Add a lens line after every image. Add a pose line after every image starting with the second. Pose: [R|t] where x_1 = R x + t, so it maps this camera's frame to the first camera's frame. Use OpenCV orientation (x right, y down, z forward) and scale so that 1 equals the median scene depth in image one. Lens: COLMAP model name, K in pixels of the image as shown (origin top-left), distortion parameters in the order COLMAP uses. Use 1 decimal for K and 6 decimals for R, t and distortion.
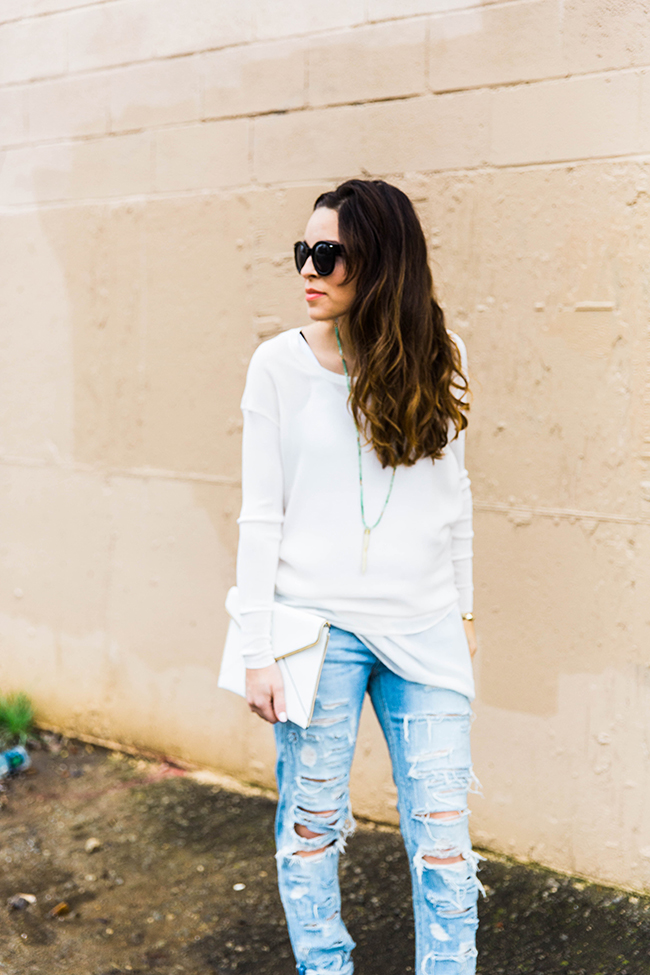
lens RADIAL K [[1341.1, 0, 325.0], [0, 1341.1, 487.5], [0, 0, 1]] dist [0.014578, -0.052844]
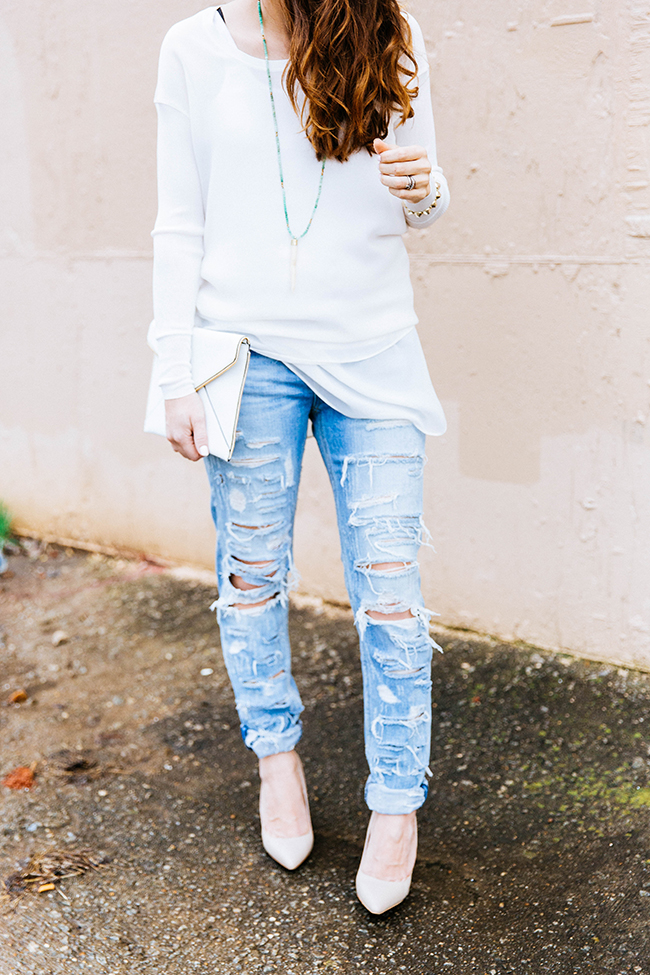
lens RADIAL K [[1341.1, 0, 325.0], [0, 1341.1, 487.5], [0, 0, 1]] dist [0.014578, -0.052844]
pose [[0.998929, -0.028217, -0.036673, 0.059935], [0.031909, 0.994029, 0.104342, 0.073771], [0.033510, -0.105400, 0.993865, 0.075693]]
